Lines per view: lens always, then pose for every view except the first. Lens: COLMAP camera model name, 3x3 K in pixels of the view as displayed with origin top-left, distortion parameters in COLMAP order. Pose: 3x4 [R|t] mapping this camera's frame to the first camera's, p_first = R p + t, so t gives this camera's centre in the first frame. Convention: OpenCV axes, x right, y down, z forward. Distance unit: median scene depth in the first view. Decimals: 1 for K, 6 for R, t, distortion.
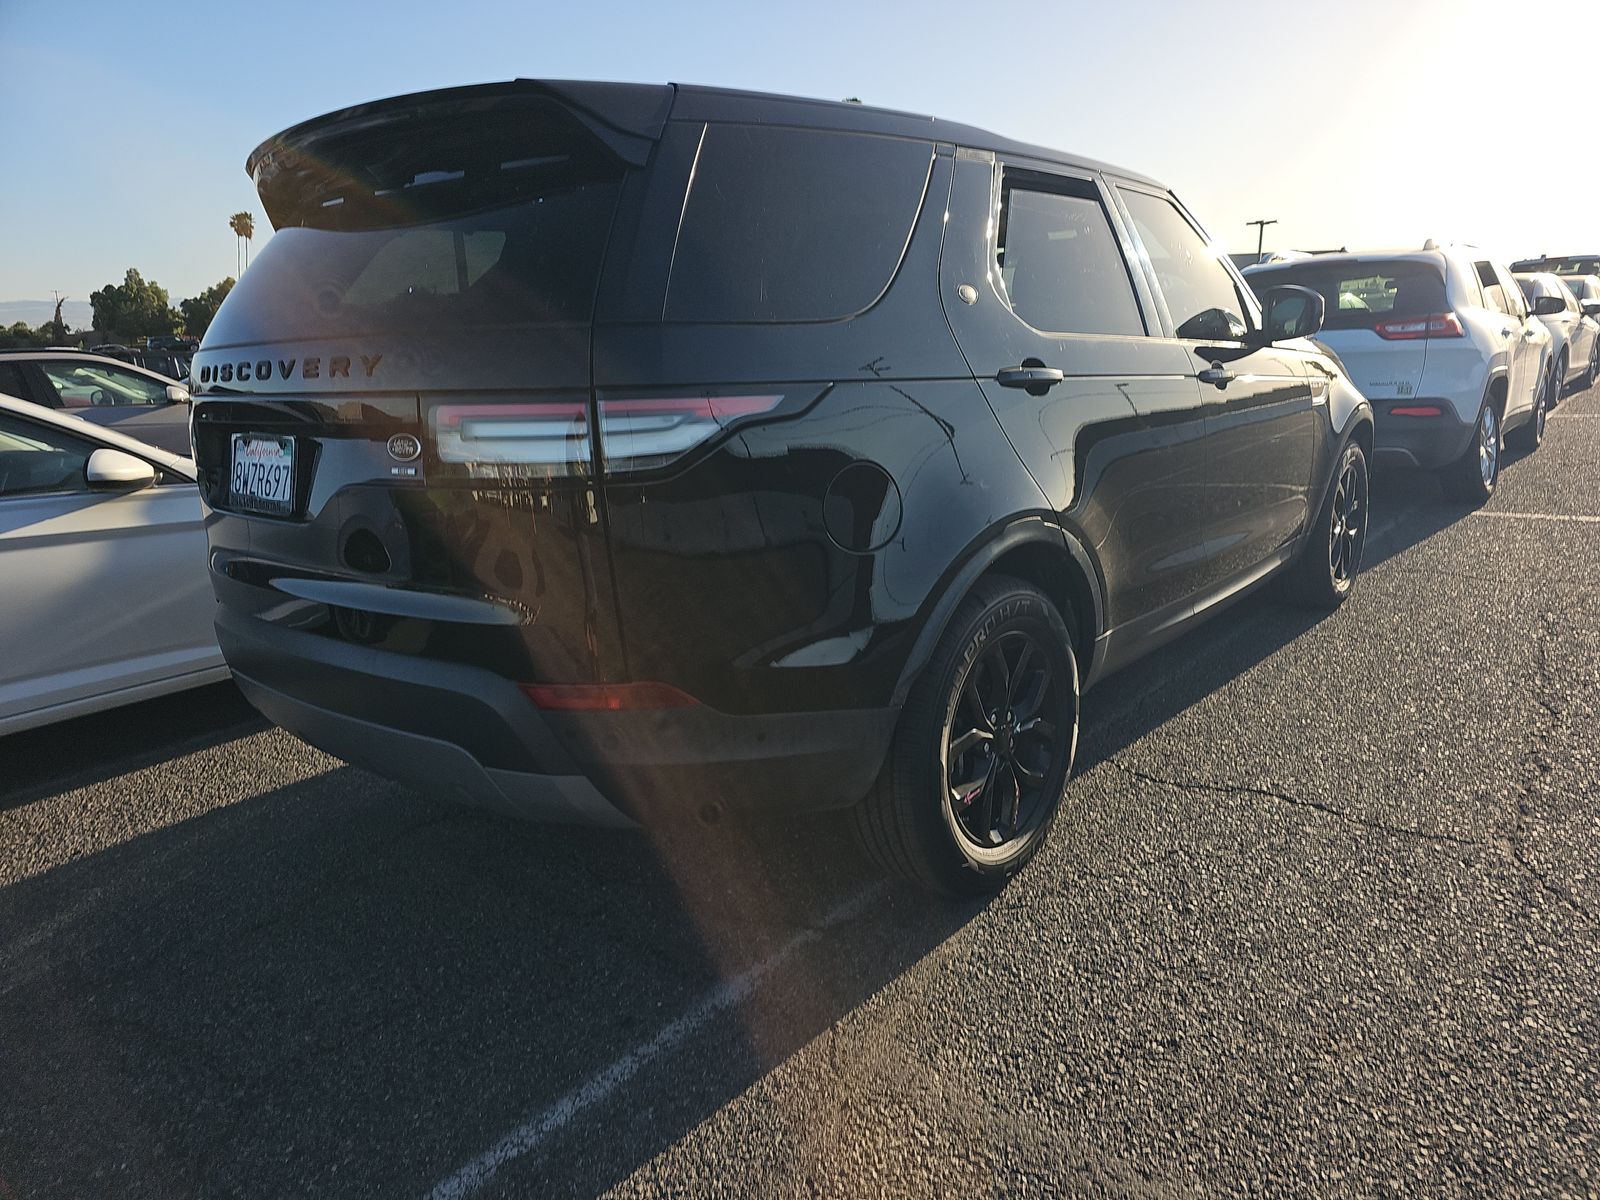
lens RADIAL K [[1048.3, 0, 808.3], [0, 1048.3, 602.0], [0, 0, 1]] dist [0.056475, -0.053236]
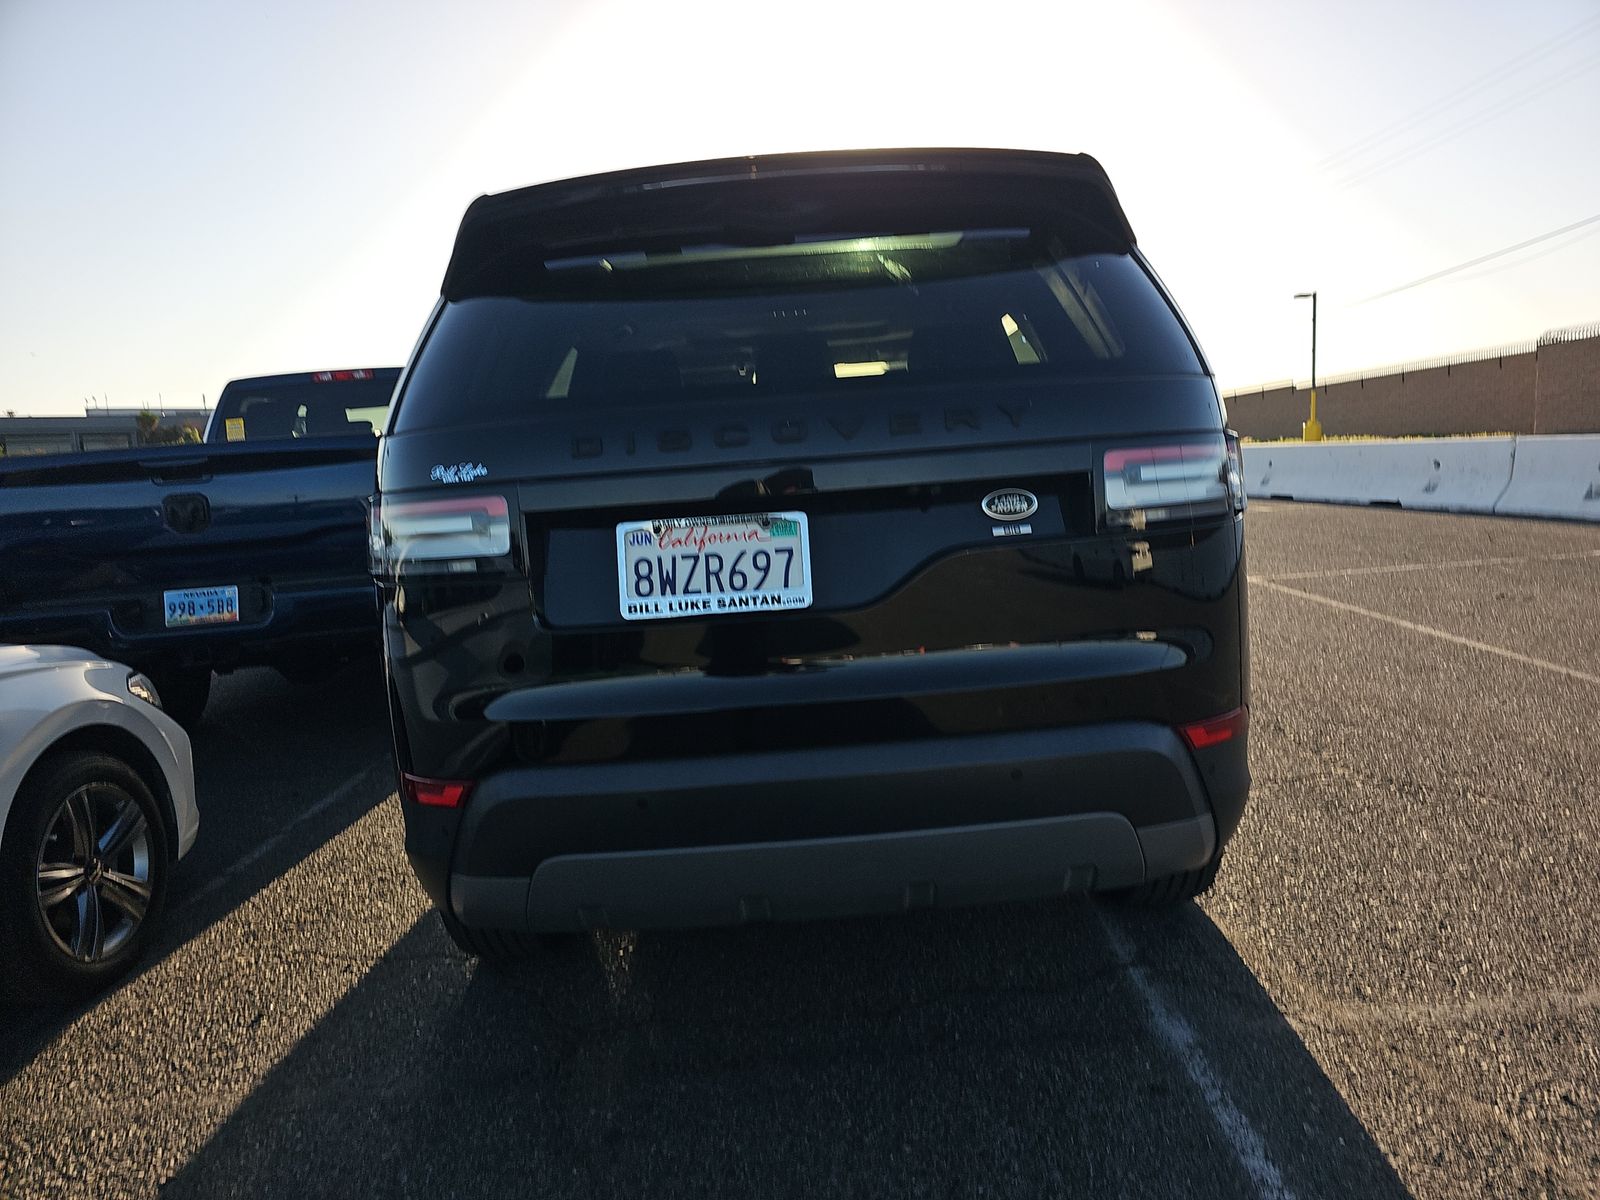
lens RADIAL K [[1048.3, 0, 808.3], [0, 1048.3, 602.0], [0, 0, 1]] dist [0.056475, -0.053236]
pose [[0.753104, -0.085851, 0.652276, -1.071302], [0.189824, 0.977639, -0.090491, -0.011522], [-0.629921, 0.191967, 0.752561, 0.410895]]
